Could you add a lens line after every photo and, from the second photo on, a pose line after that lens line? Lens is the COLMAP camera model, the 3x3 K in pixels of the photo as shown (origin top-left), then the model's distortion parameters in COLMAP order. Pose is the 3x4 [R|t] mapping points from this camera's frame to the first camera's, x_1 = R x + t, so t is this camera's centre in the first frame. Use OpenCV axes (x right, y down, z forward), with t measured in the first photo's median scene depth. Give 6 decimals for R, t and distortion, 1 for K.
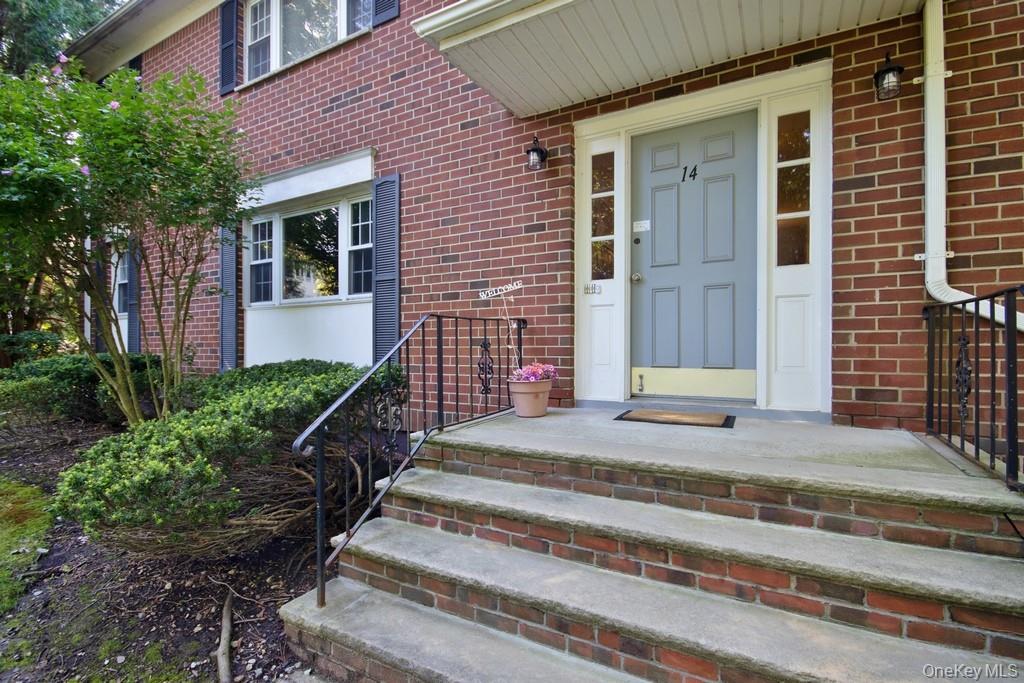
lens RADIAL K [[475.6, 0, 512.0], [0, 475.6, 341.5], [0, 0, 1]] dist [-0.001051, -0.000374]
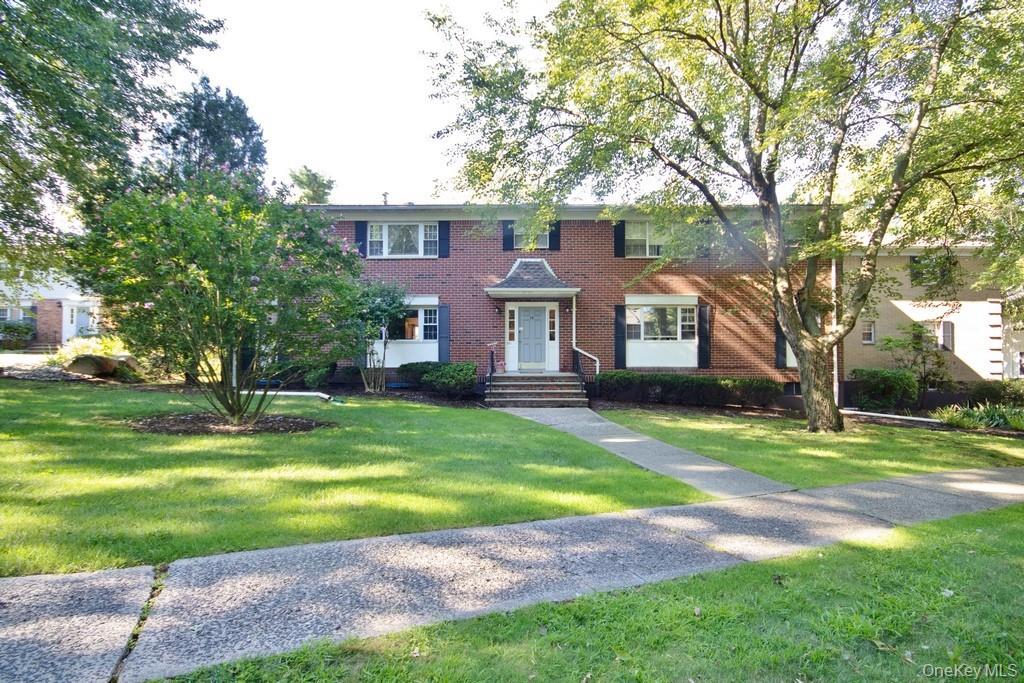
lens RADIAL K [[475.6, 0, 512.0], [0, 475.6, 341.5], [0, 0, 1]] dist [-0.001051, -0.000374]
pose [[0.879602, 0.005904, 0.475673, -1.792816], [-0.003815, 0.999978, -0.005358, -0.106927], [-0.475694, 0.002898, 0.879606, -2.654400]]
